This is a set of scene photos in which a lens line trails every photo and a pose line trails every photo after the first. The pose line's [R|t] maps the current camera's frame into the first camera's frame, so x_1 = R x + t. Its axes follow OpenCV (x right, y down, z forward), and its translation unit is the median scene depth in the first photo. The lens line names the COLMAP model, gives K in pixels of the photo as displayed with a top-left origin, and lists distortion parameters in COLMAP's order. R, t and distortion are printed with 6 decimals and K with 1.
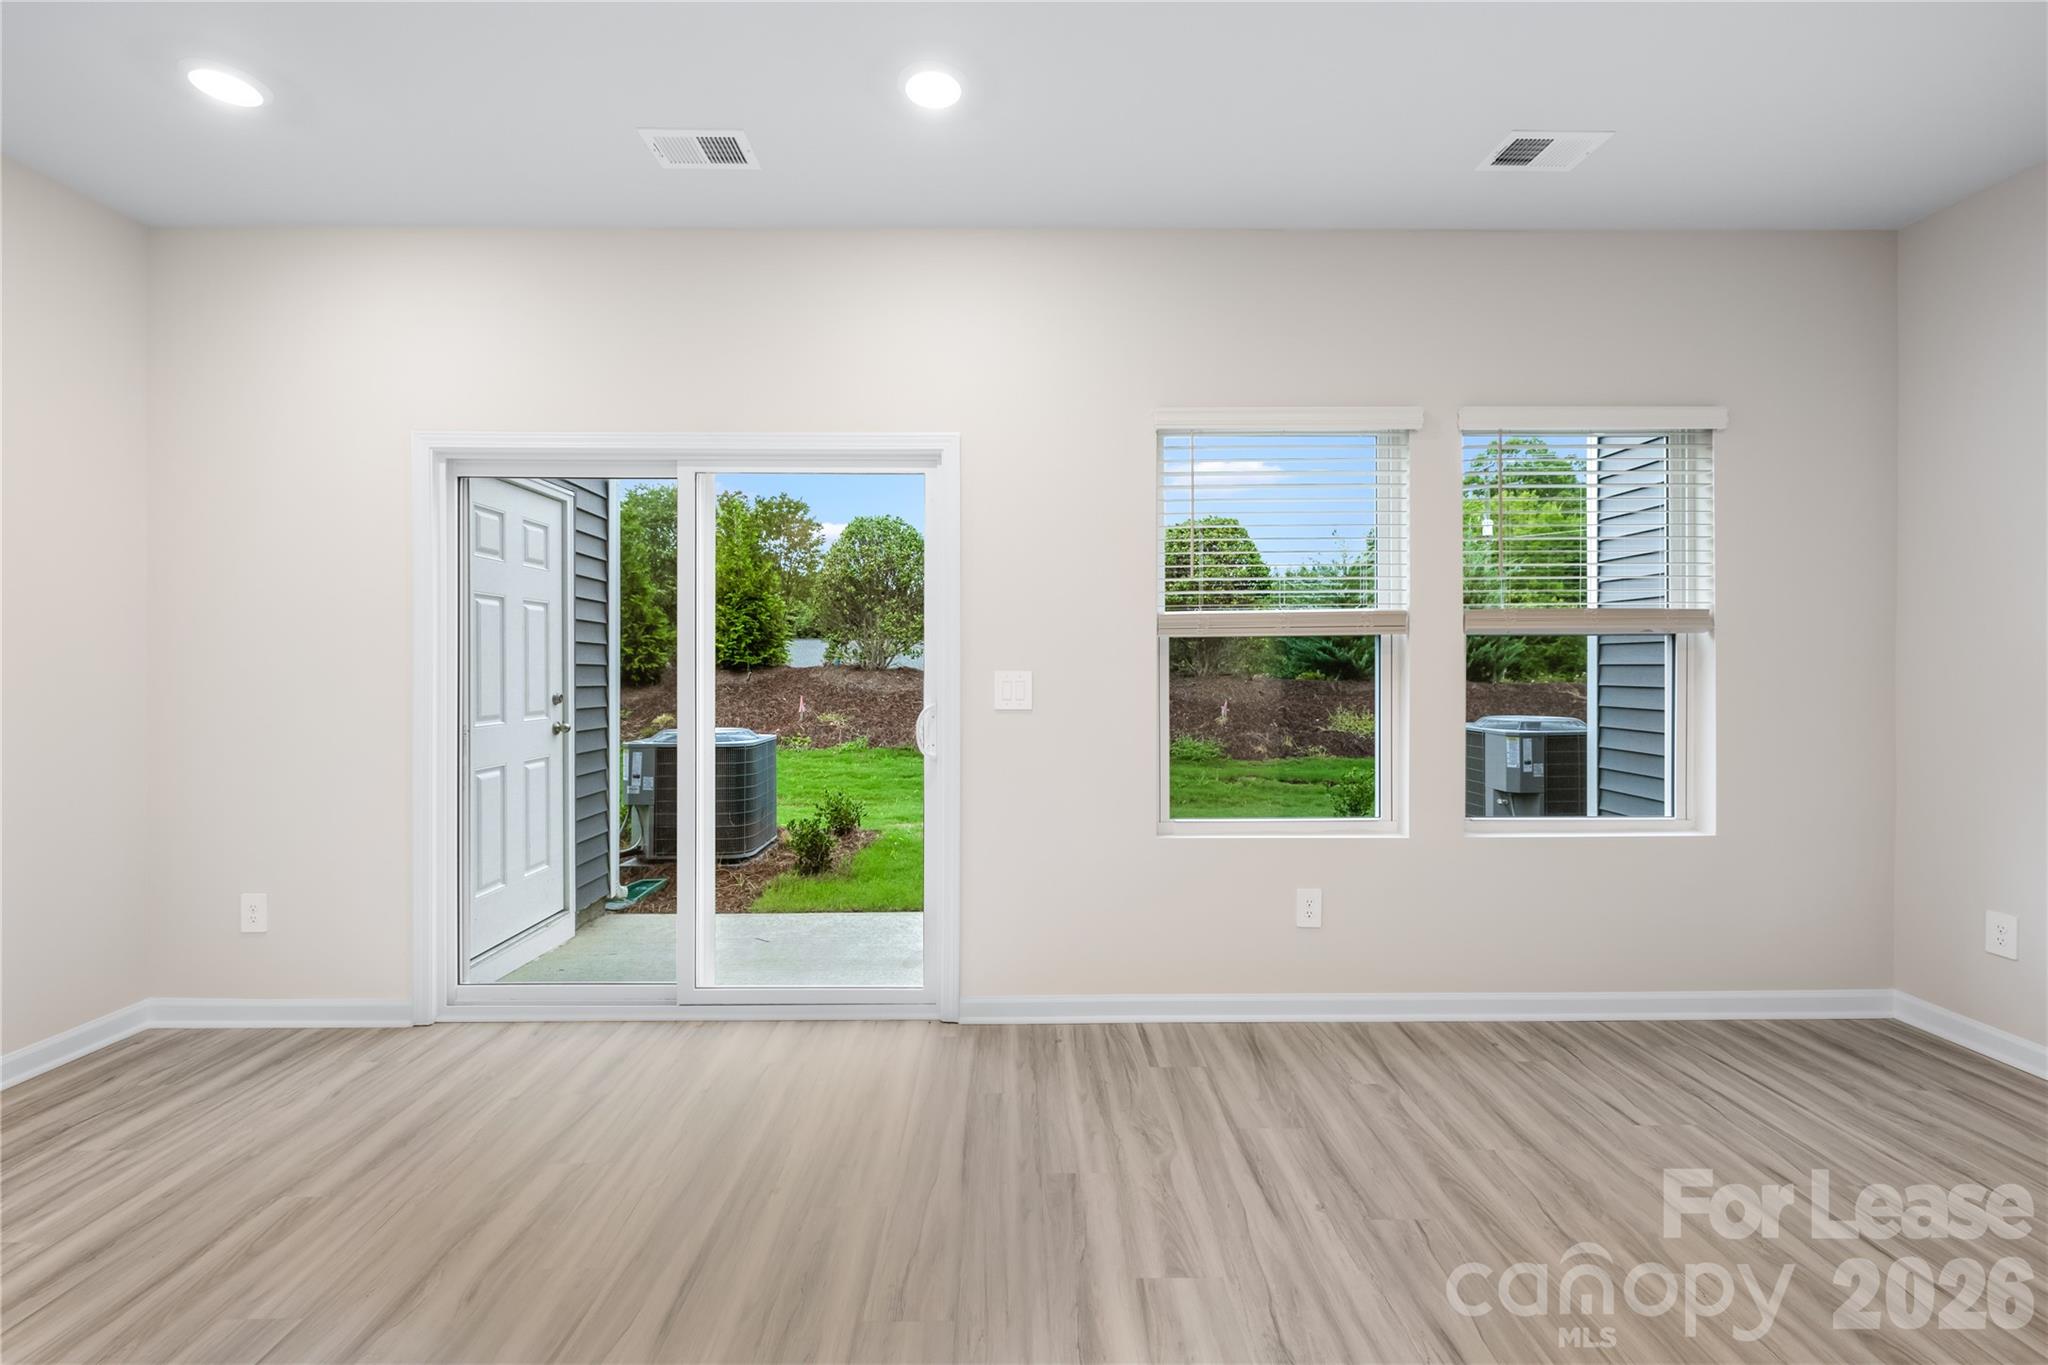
lens RADIAL K [[867.9, 0, 1026.6], [0, 867.9, 667.8], [0, 0, 1]] dist [-0.000565, 0.000027]
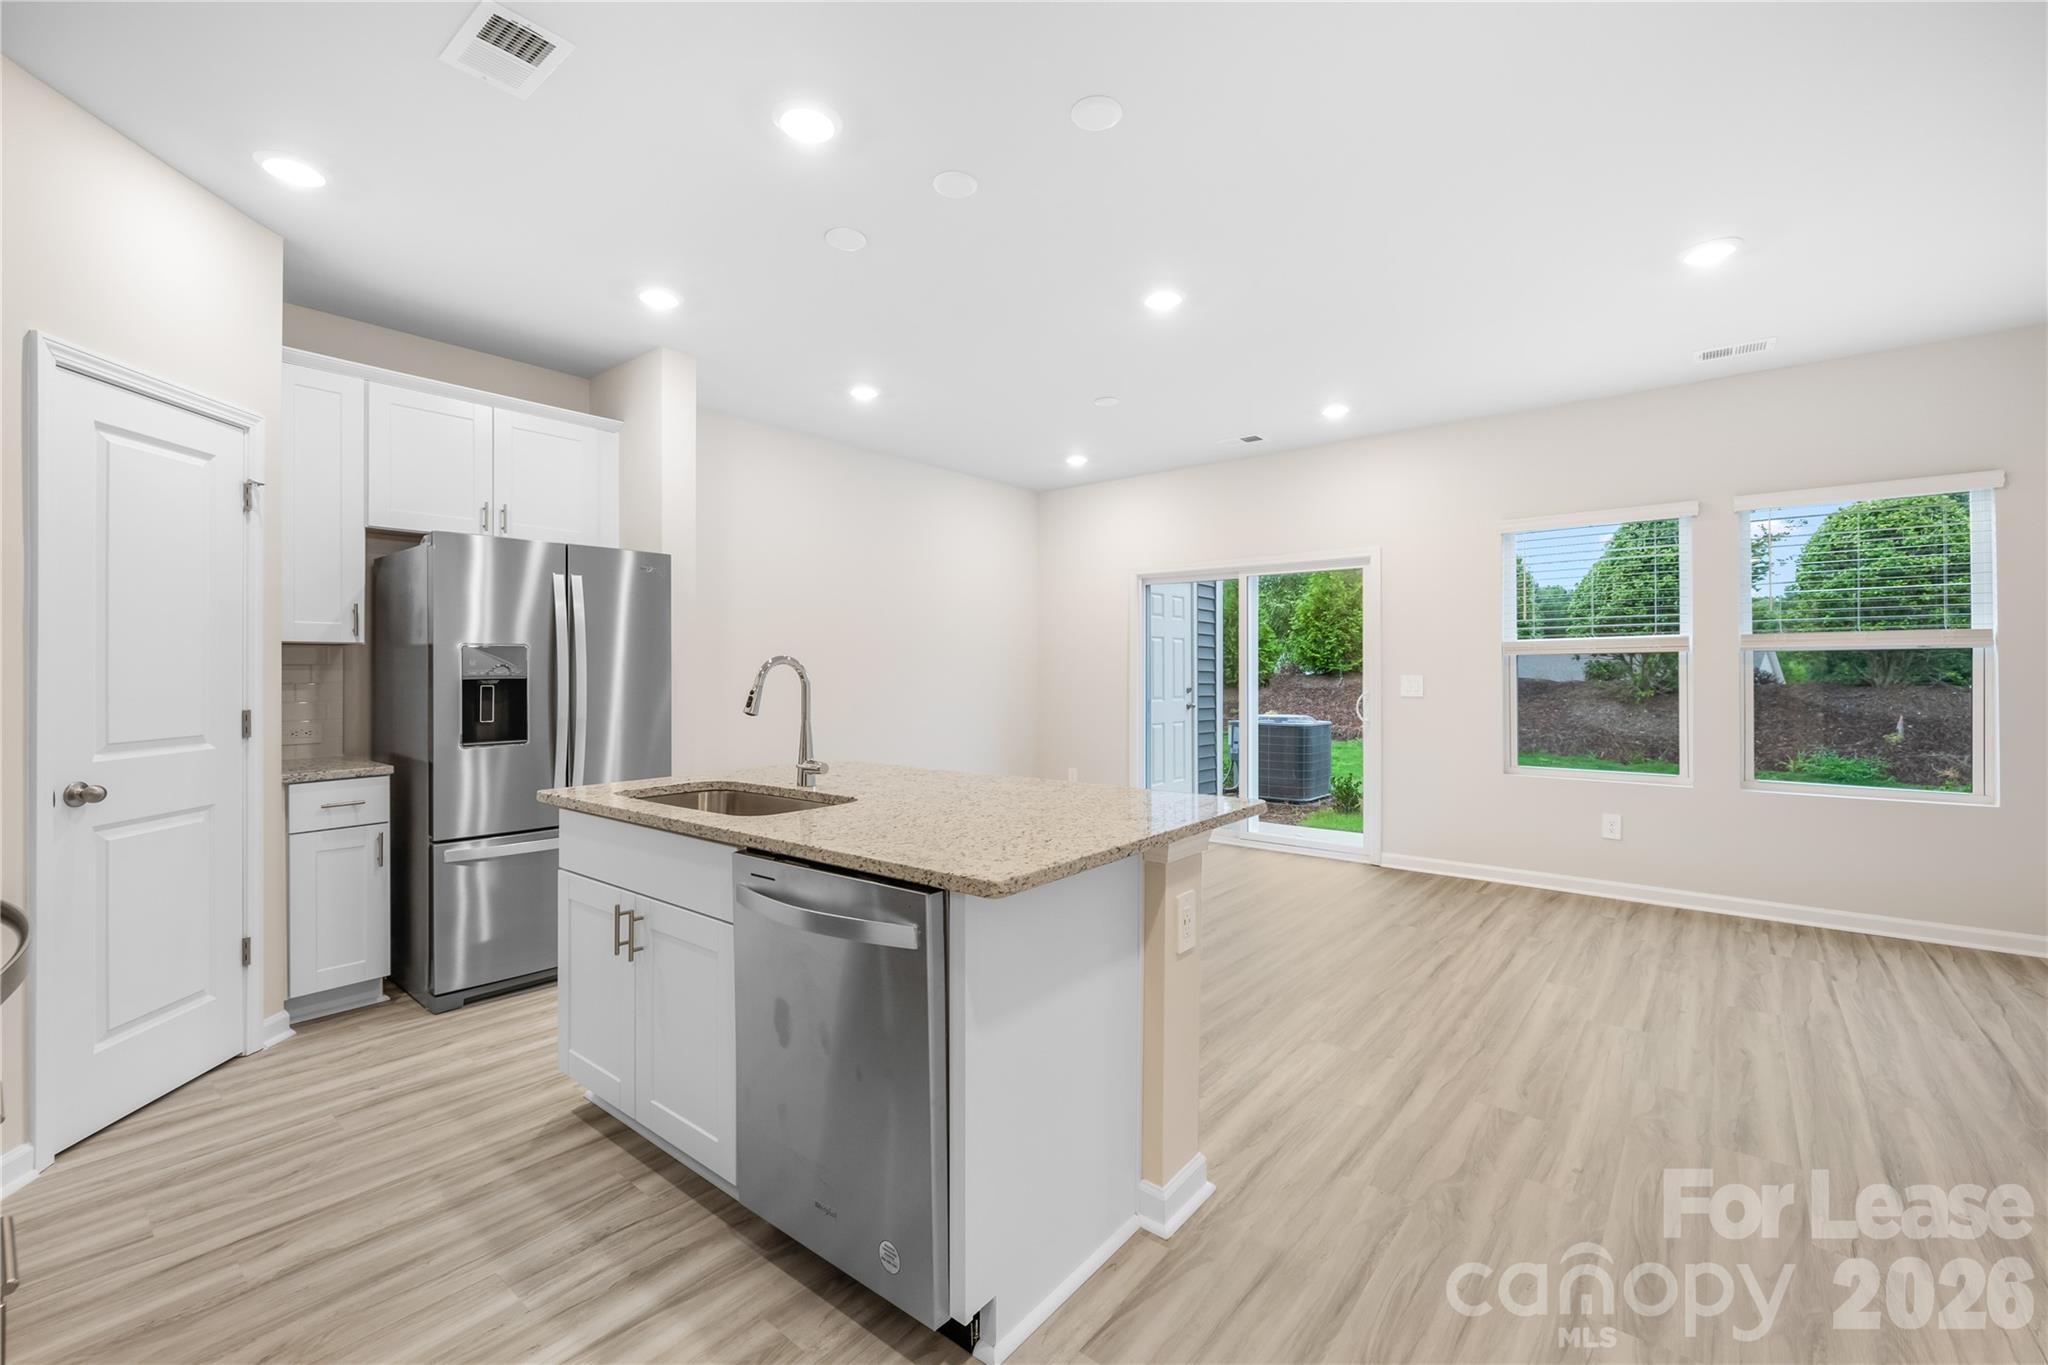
lens RADIAL K [[877.8, 0, 1006.5], [0, 877.8, 662.1], [0, 0, 1]] dist [0.000396, -0.000025]
pose [[0.756003, -0.005194, -0.654548, 0.476999], [-0.003729, 0.999918, -0.012241, 0.001469], [0.654558, 0.011695, 0.755921, -0.817637]]
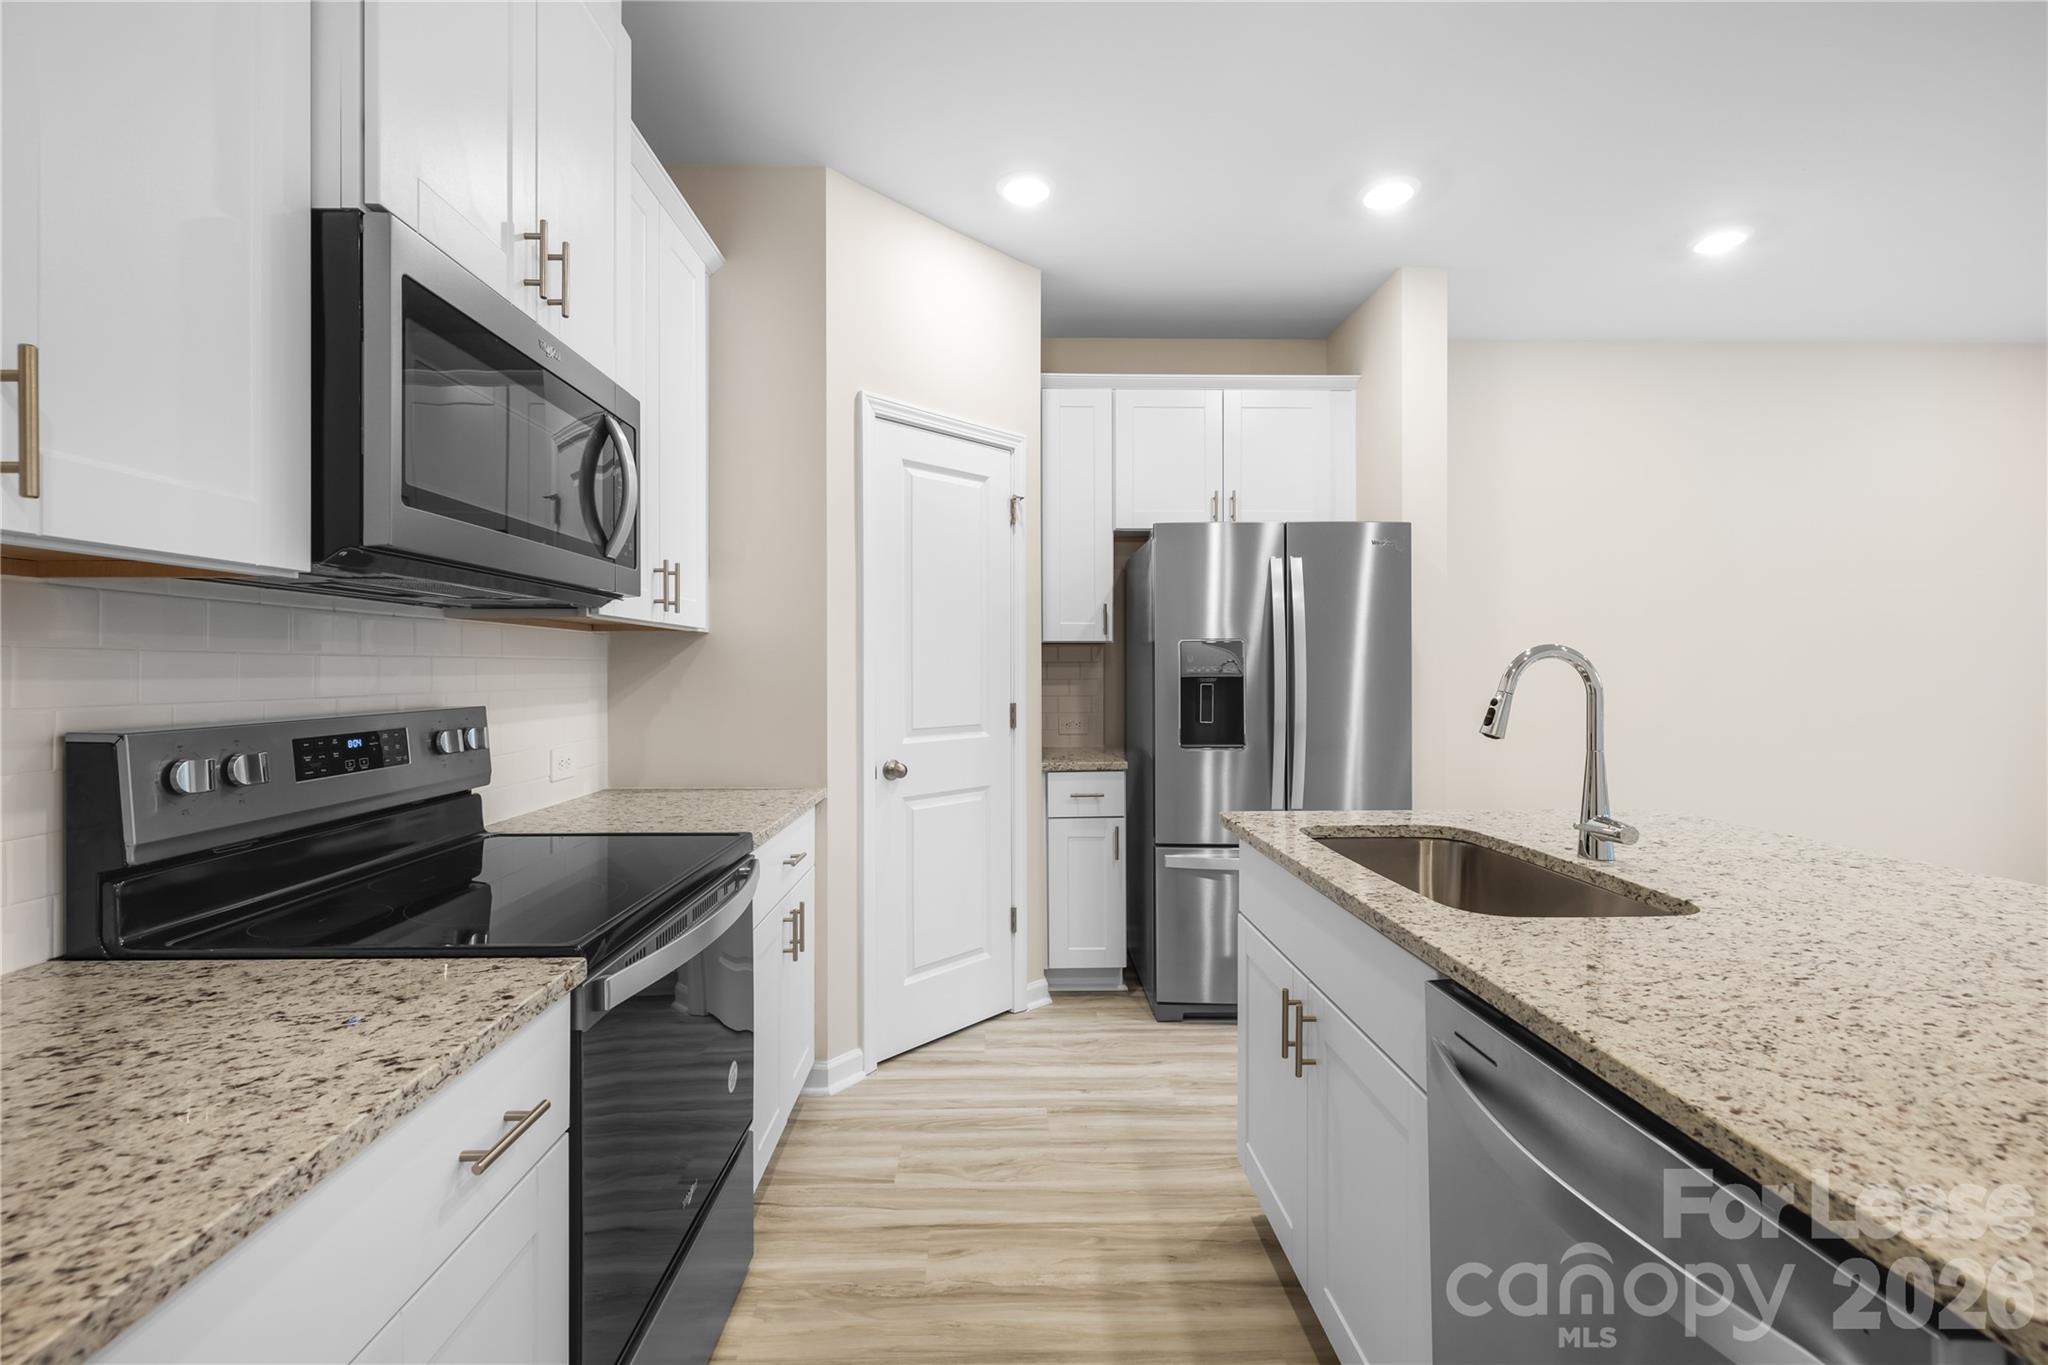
lens RADIAL K [[860.4, 0, 1020.8], [0, 860.4, 670.6], [0, 0, 1]] dist [0.000003, -0.000137]
pose [[0.010720, 0.005028, -0.999930, 0.289094], [-0.005072, 0.999975, 0.004974, 0.000575], [0.999930, 0.005018, 0.010746, -0.656499]]
